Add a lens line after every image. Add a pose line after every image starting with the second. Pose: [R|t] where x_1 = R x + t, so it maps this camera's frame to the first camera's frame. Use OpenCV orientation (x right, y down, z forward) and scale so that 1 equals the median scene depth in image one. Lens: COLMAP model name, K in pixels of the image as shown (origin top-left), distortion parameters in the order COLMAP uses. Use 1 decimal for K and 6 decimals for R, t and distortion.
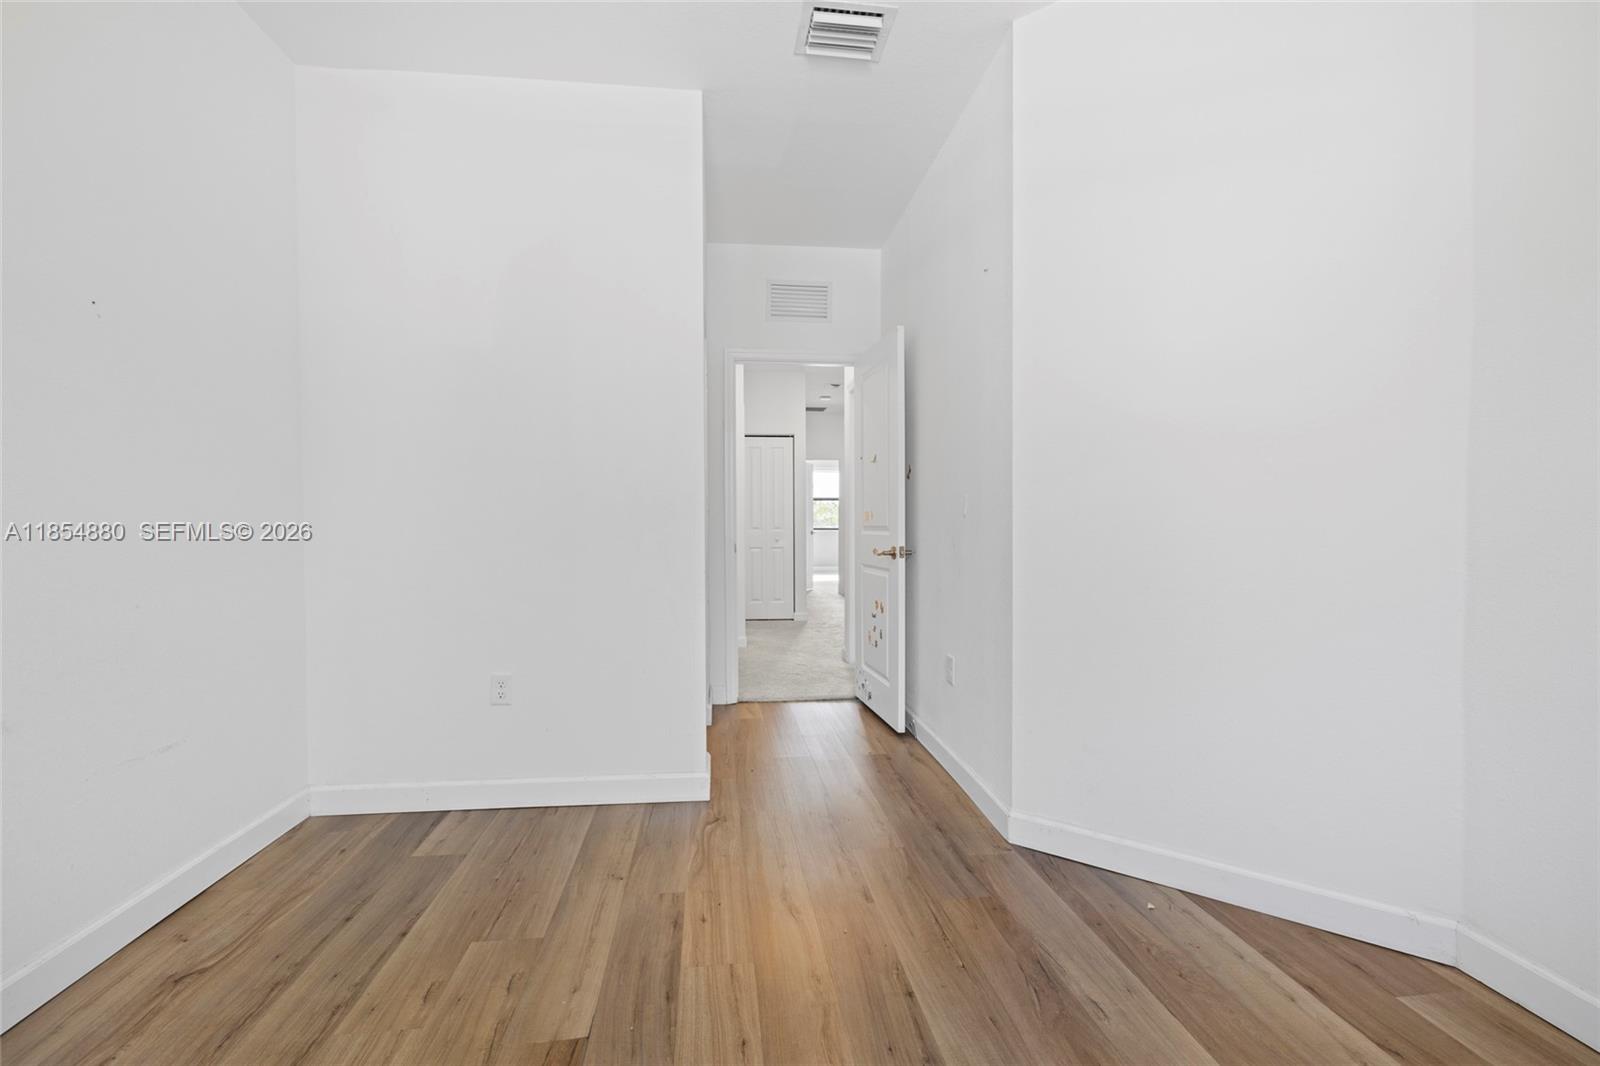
lens RADIAL K [[681.7, 0, 795.9], [0, 681.7, 538.3], [0, 0, 1]] dist [-0.004564, 0.001070]
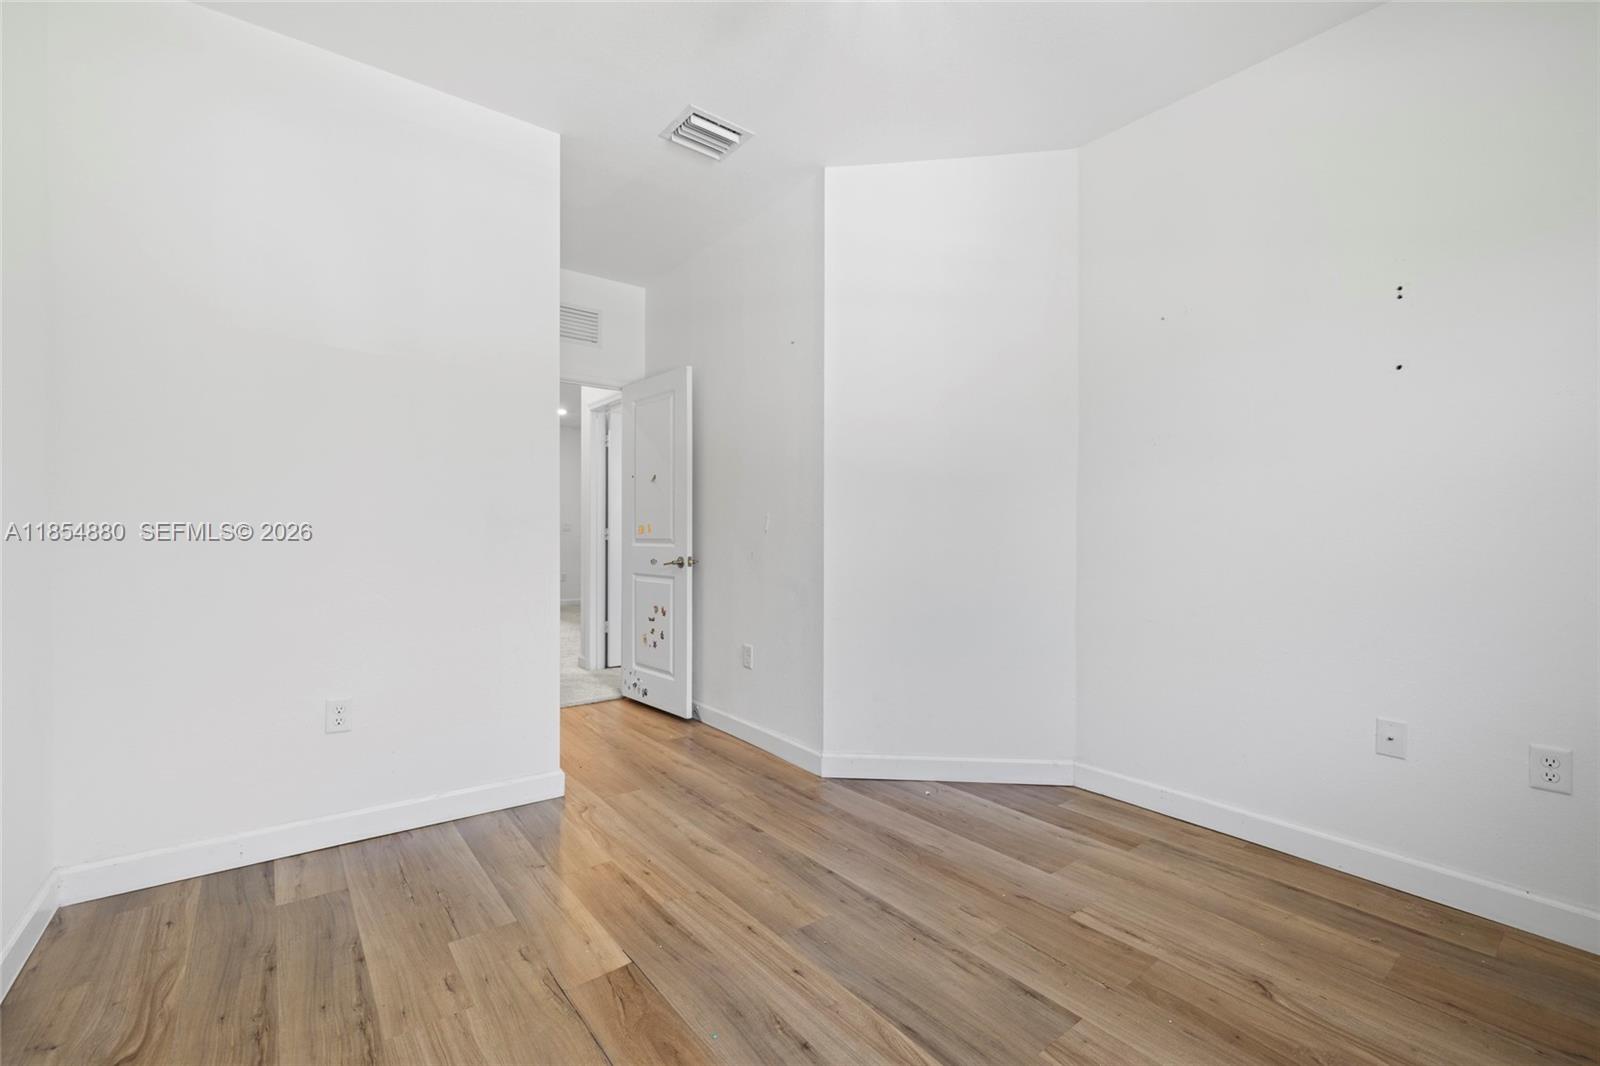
lens RADIAL K [[681.7, 0, 804.6], [0, 681.7, 533.0], [0, 0, 1]] dist [-0.004564, 0.001070]
pose [[0.846357, 0.012489, 0.532469, -0.440429], [0.005269, 0.999480, -0.031818, 0.015822], [-0.532589, 0.029735, 0.845851, -0.117932]]
